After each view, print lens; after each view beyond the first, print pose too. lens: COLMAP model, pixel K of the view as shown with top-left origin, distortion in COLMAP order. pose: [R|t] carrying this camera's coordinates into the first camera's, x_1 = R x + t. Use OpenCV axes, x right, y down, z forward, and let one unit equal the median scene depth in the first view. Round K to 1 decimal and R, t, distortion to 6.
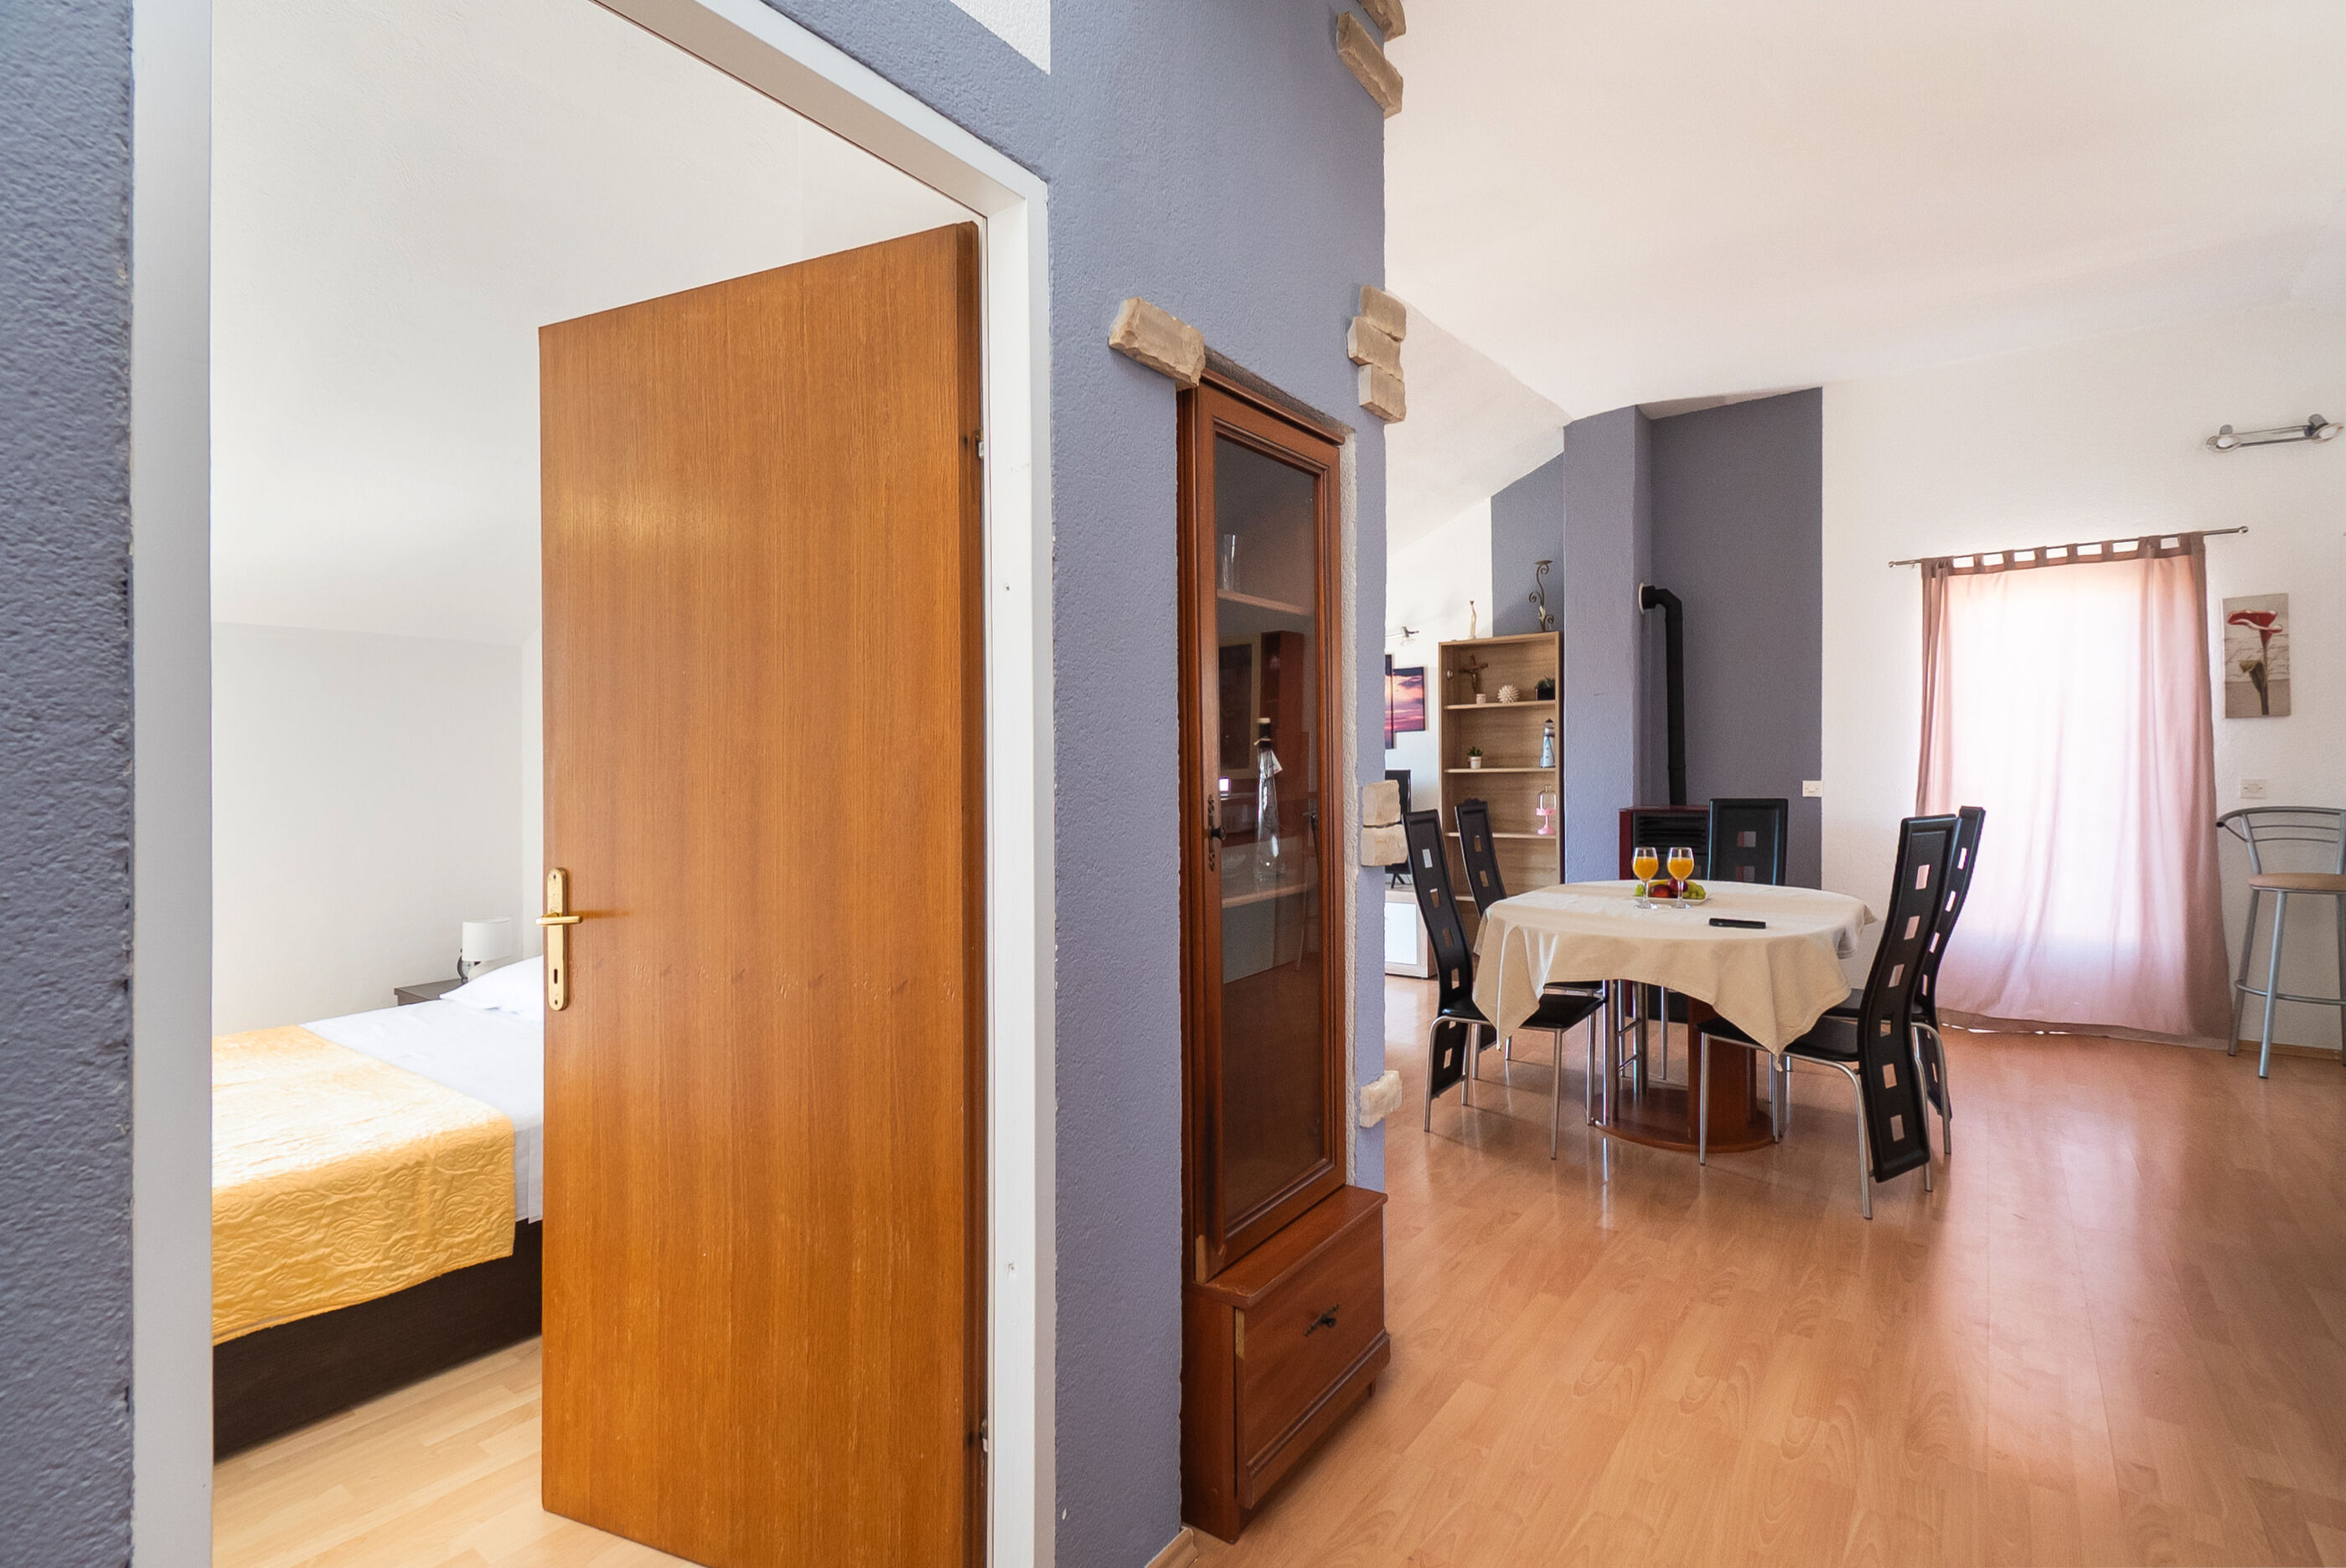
lens RADIAL K [[1049.7, 0, 1170.5], [0, 1049.7, 789.8], [0, 0, 1]] dist [0.009765, -0.016092]
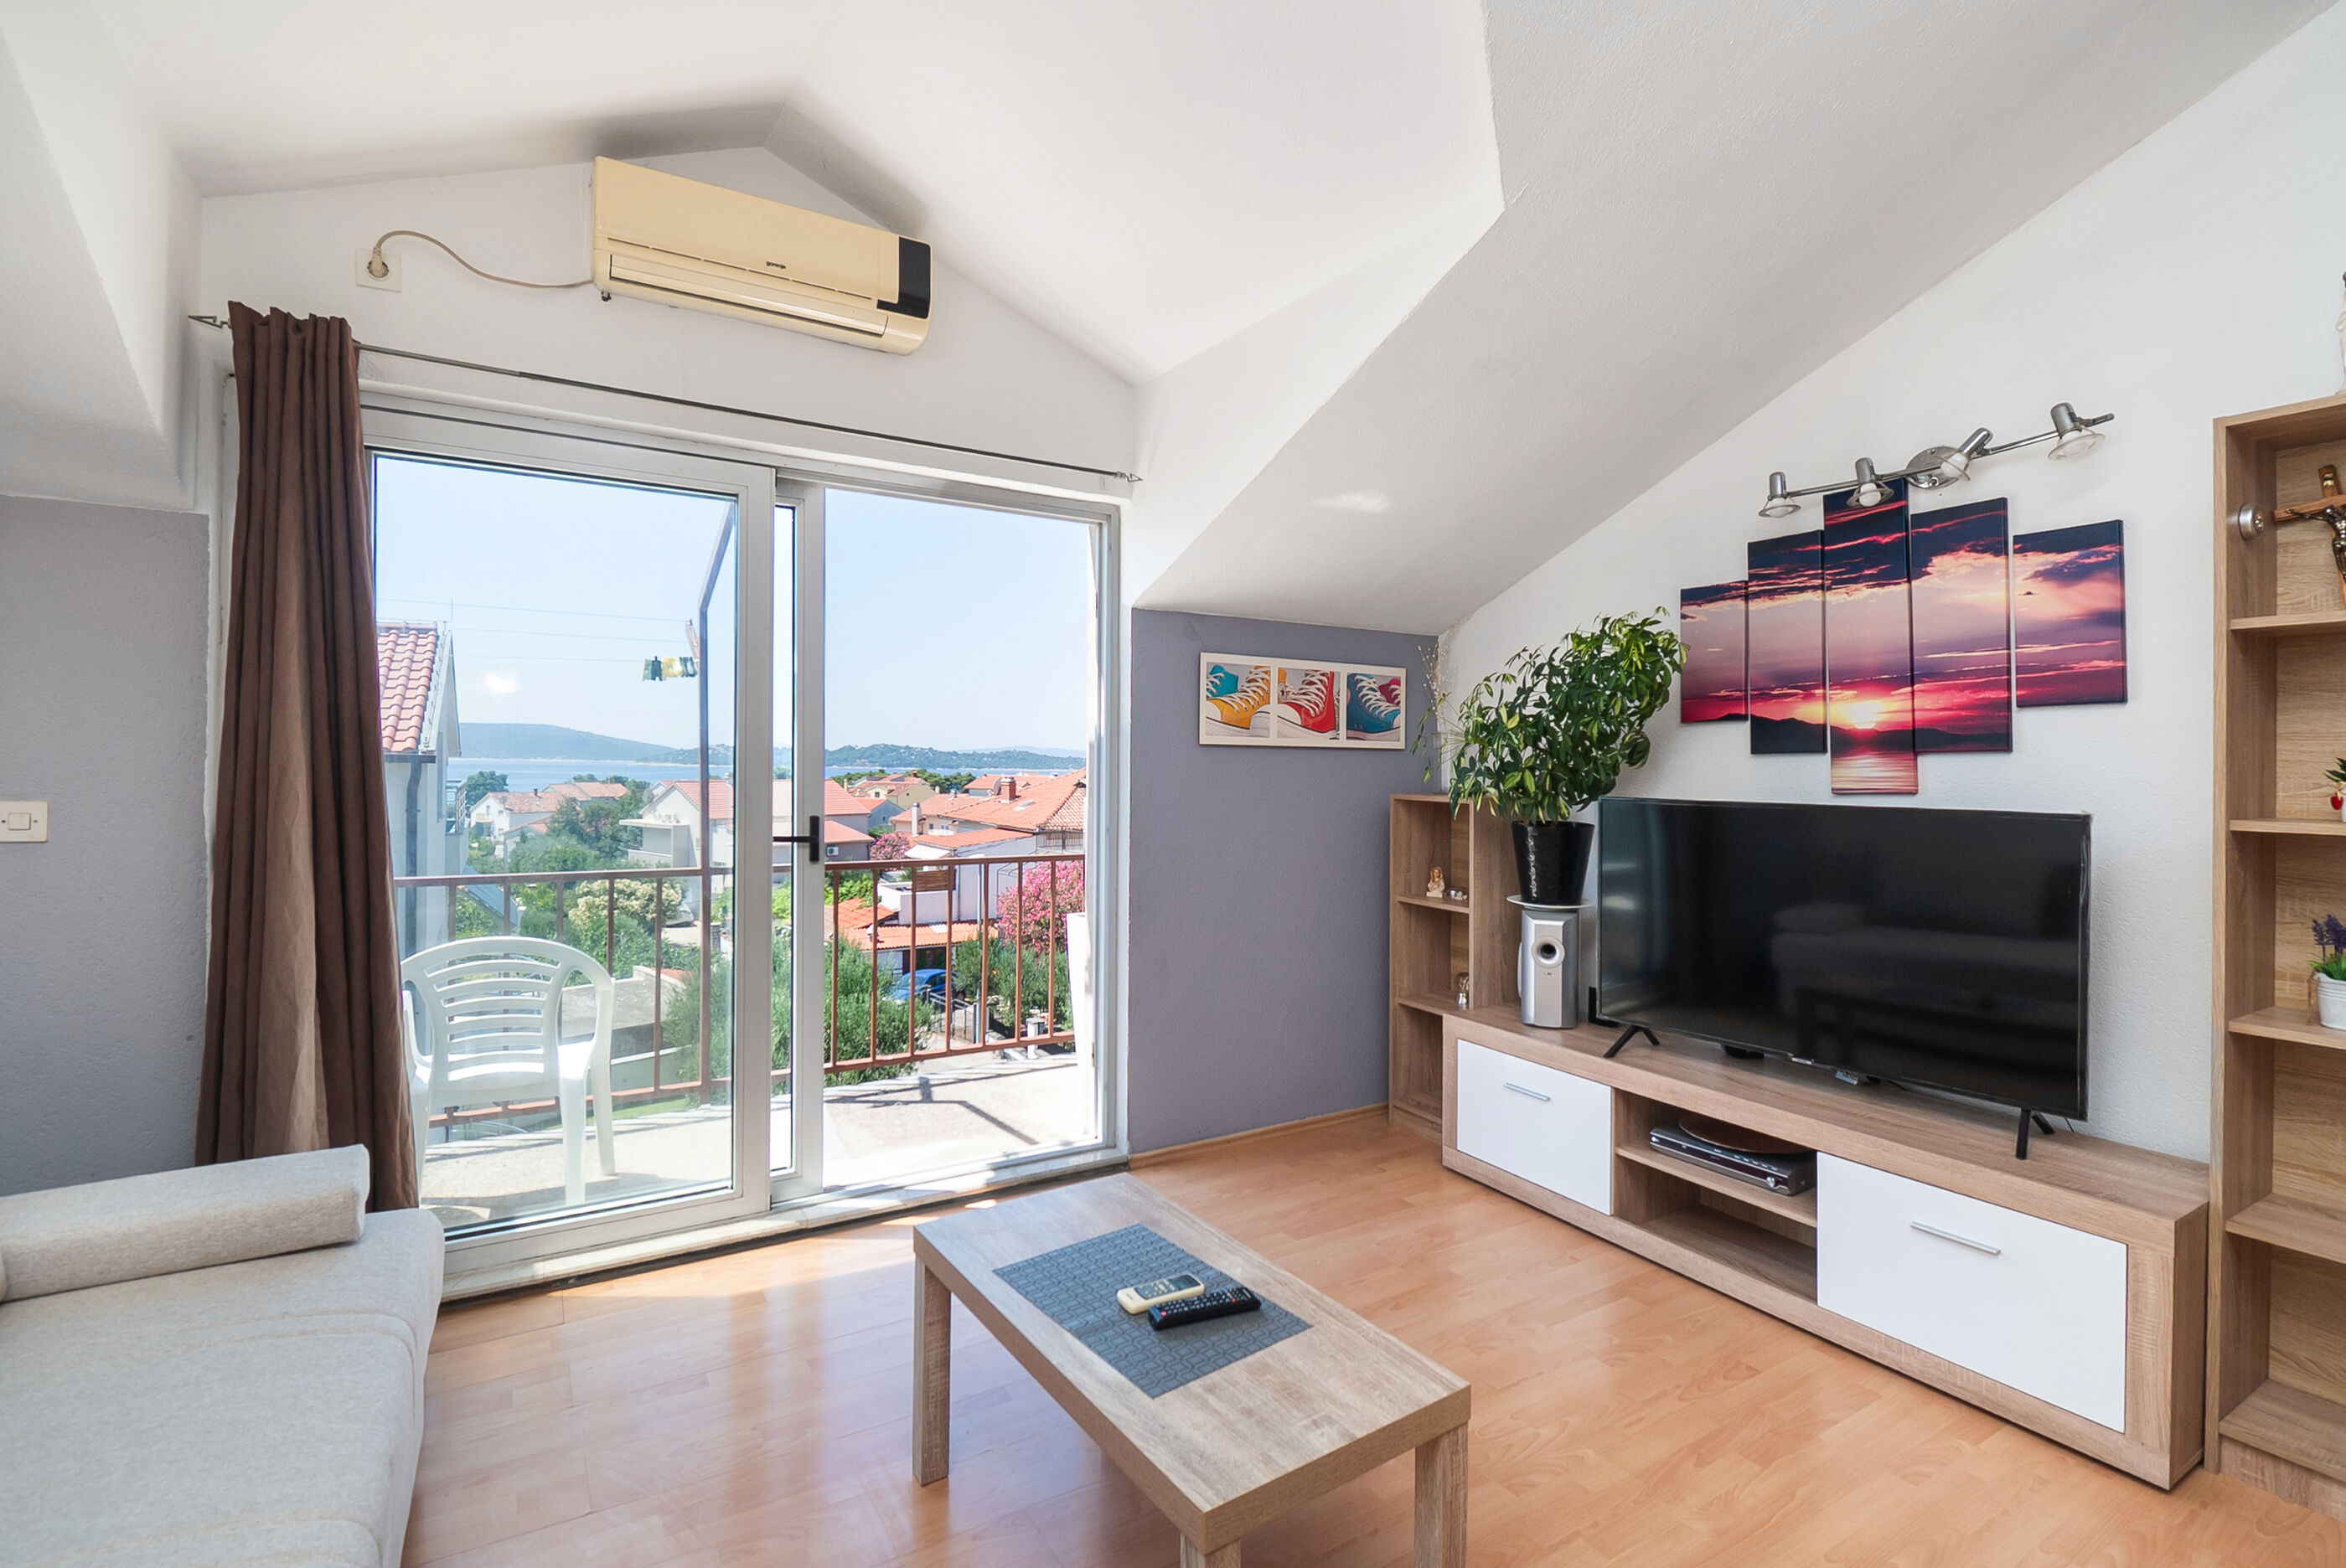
lens RADIAL K [[1075.7, 0, 1192.1], [0, 1075.7, 740.4], [0, 0, 1]] dist [0.017593, -0.012261]
pose [[0.936728, 0.020200, -0.349474, 0.084139], [-0.035479, 0.998671, -0.037373, -0.020731], [0.348254, 0.047408, 0.936201, 0.605803]]
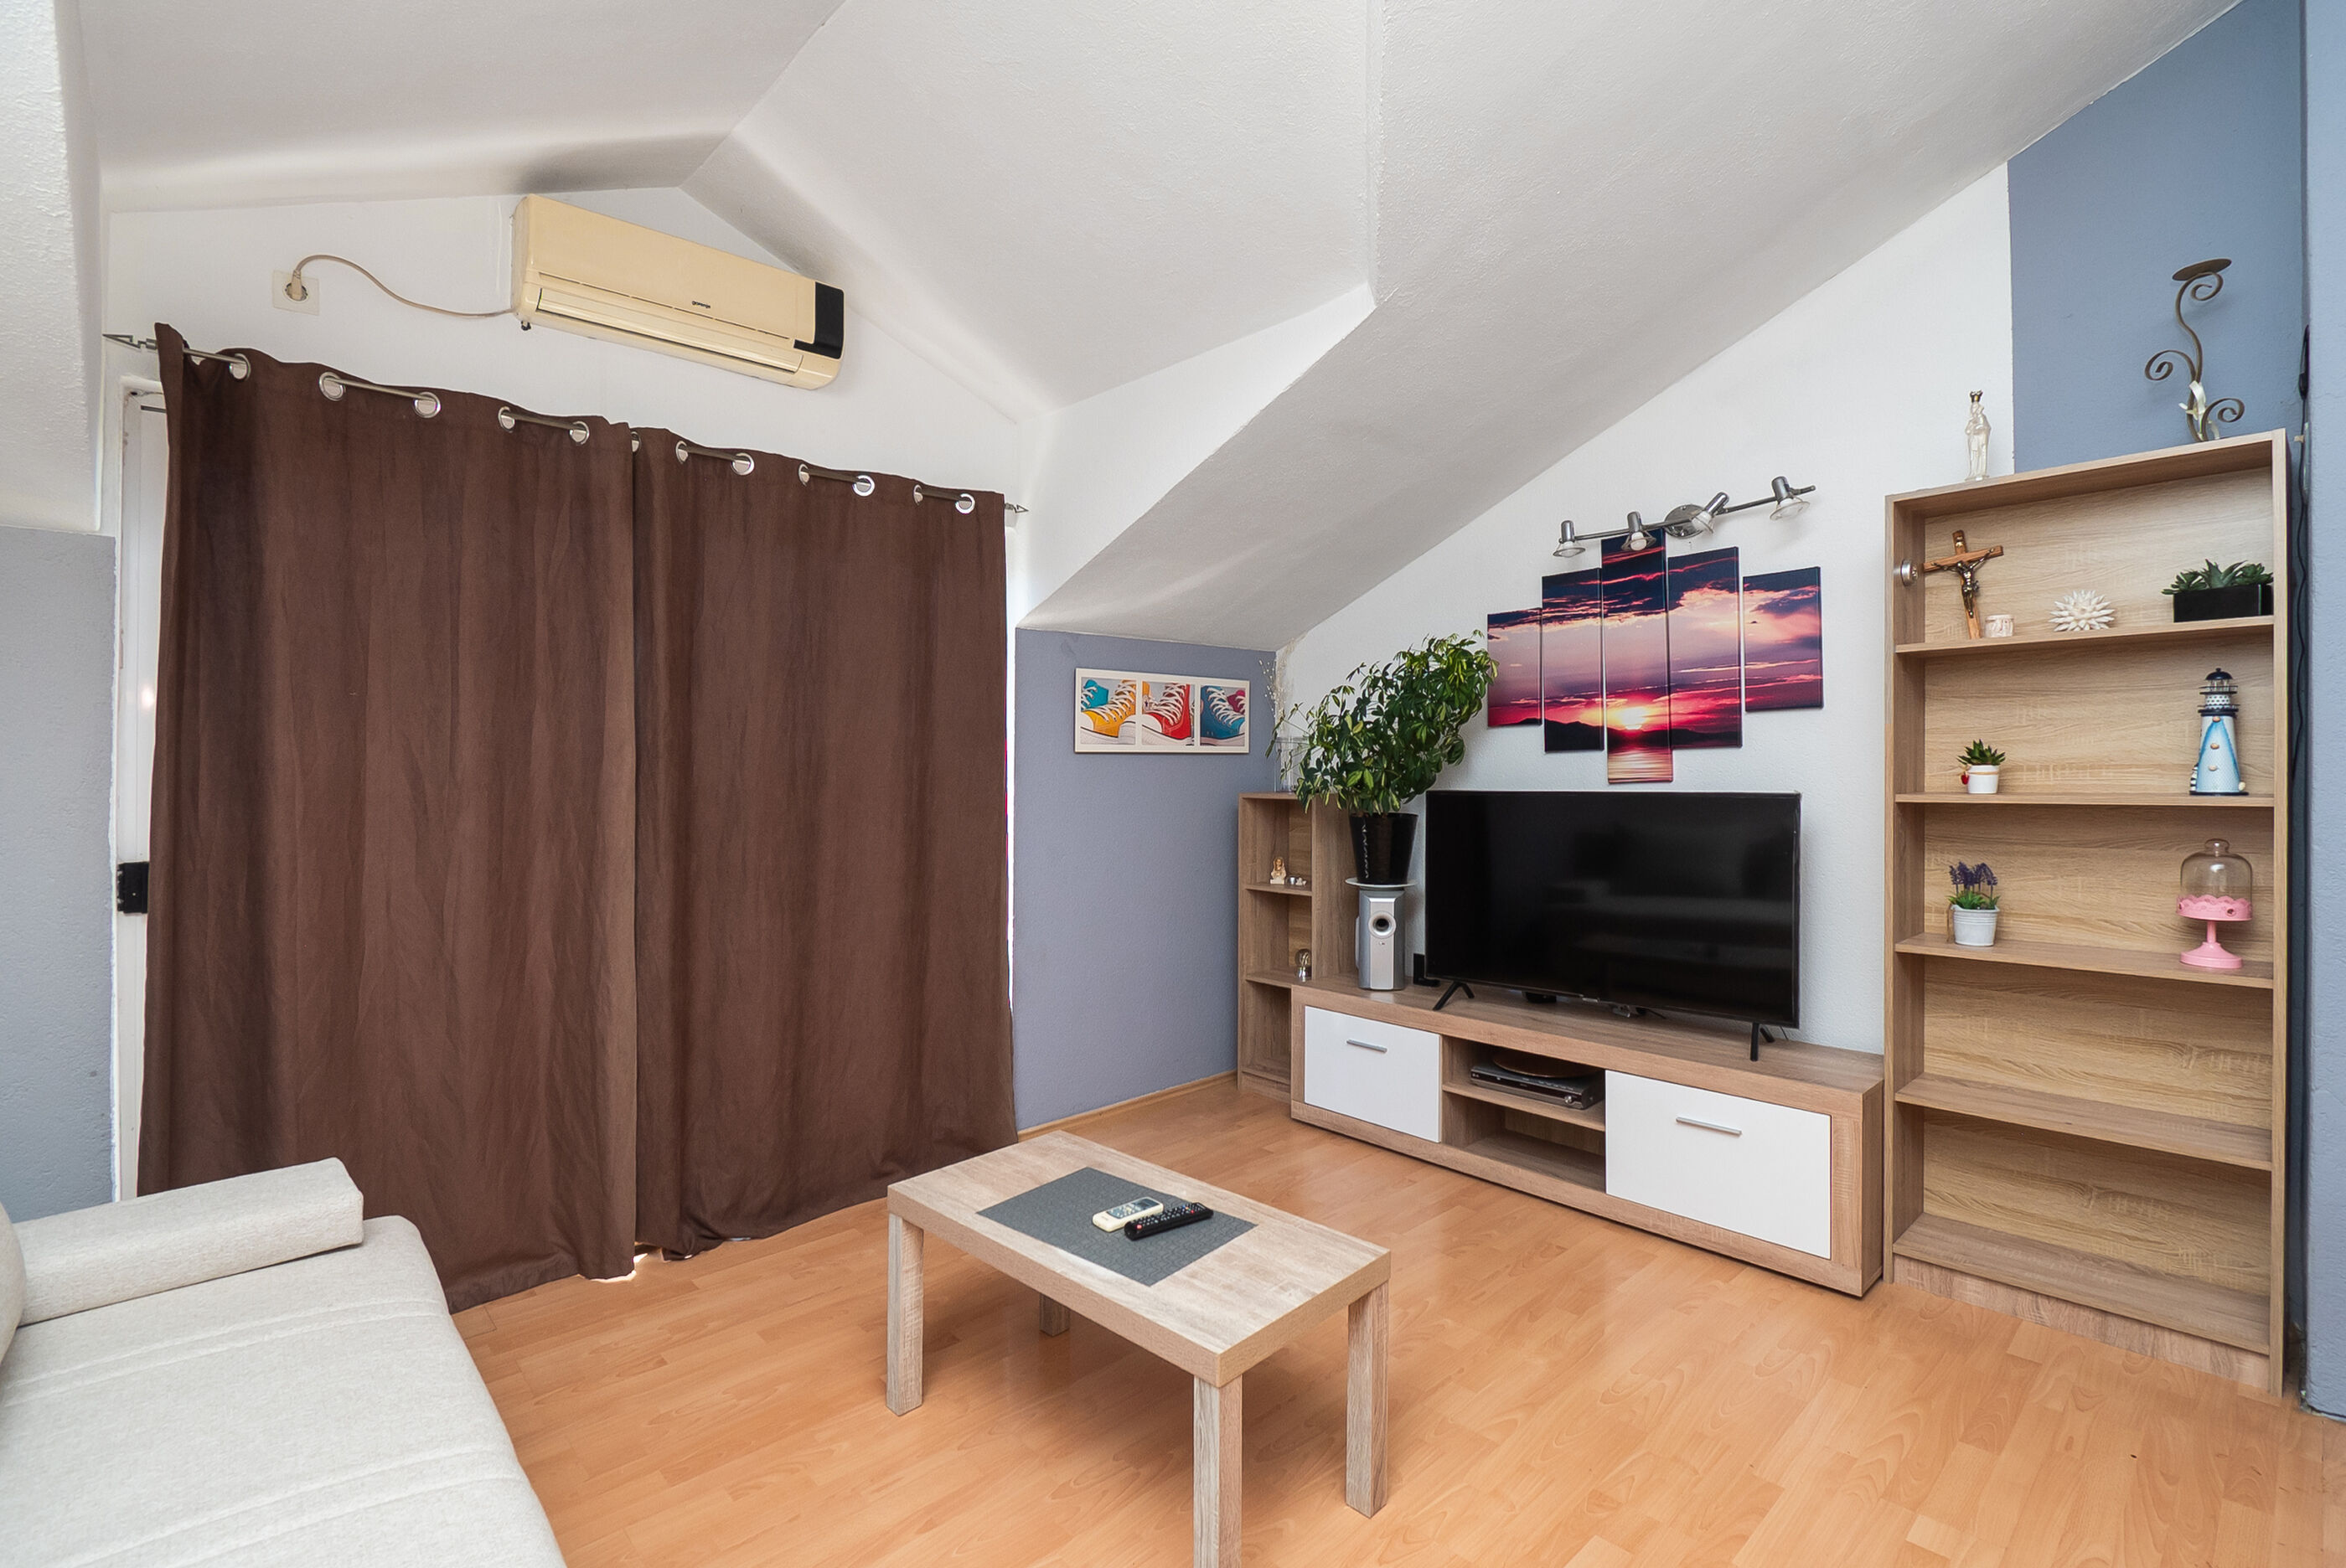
lens RADIAL K [[1060.5, 0, 1162.7], [0, 1060.5, 763.0], [0, 0, 1]] dist [0.000037, -0.000957]
pose [[0.984151, 0.006889, -0.177196, 0.045595], [-0.011900, 0.999558, -0.027236, -0.017454], [0.176931, 0.028913, 0.983799, 0.542615]]
